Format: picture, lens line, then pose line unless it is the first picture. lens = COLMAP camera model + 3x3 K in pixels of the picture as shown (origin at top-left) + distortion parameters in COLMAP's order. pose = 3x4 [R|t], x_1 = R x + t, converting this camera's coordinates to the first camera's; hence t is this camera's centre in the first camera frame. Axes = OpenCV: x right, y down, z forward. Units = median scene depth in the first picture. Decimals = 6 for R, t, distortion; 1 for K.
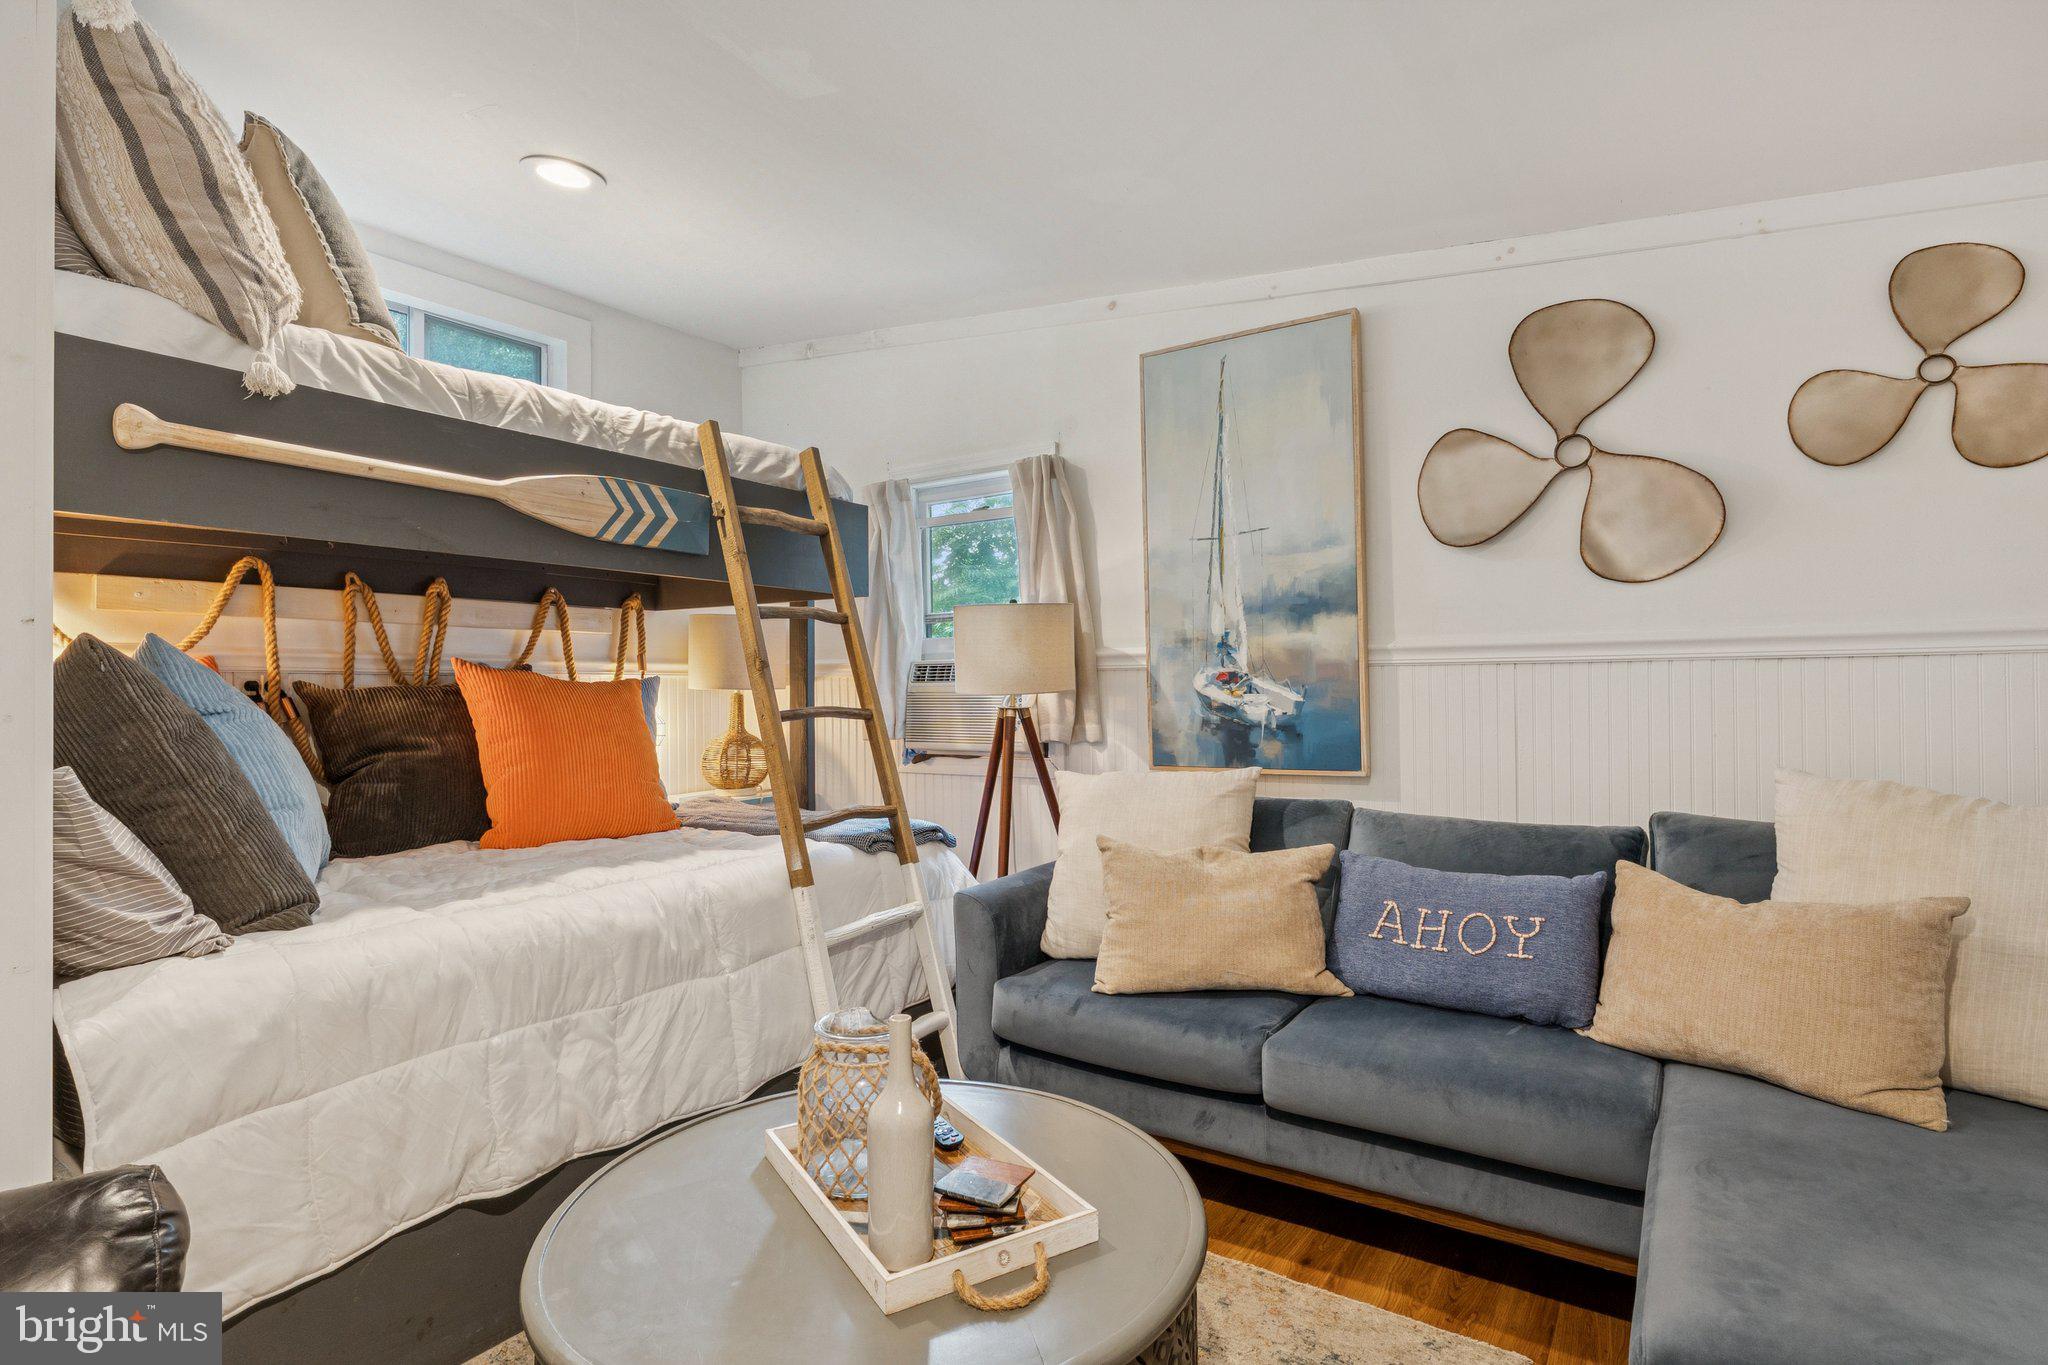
lens RADIAL K [[978.5, 0, 1023.5], [0, 978.5, 697.4], [0, 0, 1]] dist [0.001106, 0.000367]
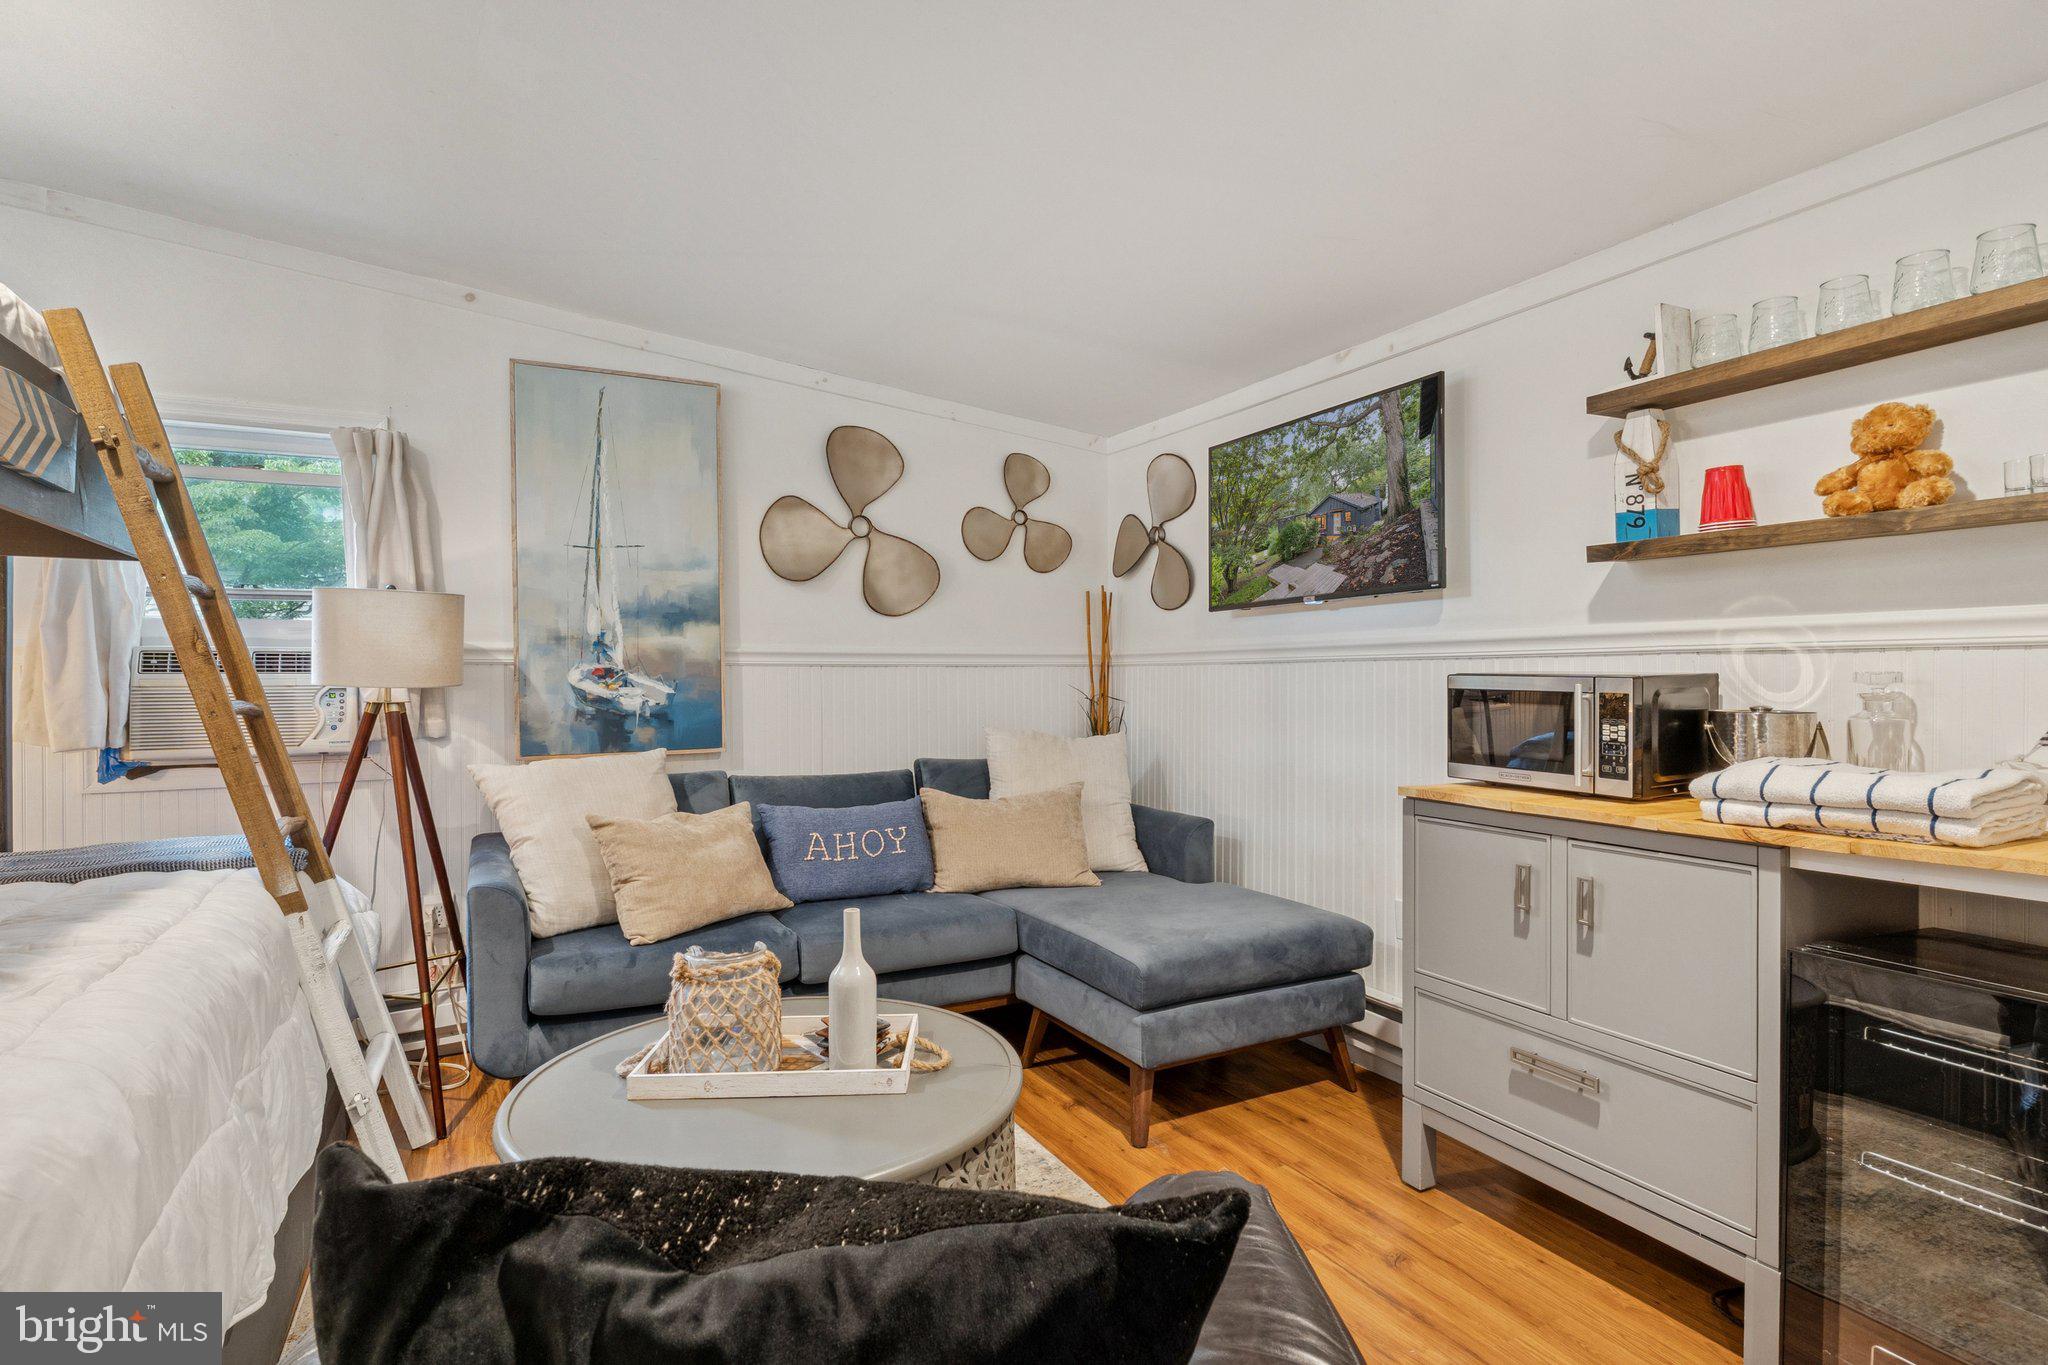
lens RADIAL K [[1062.9, 0, 909.5], [0, 1062.9, 708.1], [0, 0, 1]] dist [-0.011904, 0.001985]
pose [[0.527834, -0.013845, 0.849235, -0.673877], [0.007973, 0.999904, 0.011345, 0.009750], [-0.849310, 0.000783, 0.527893, 0.059331]]
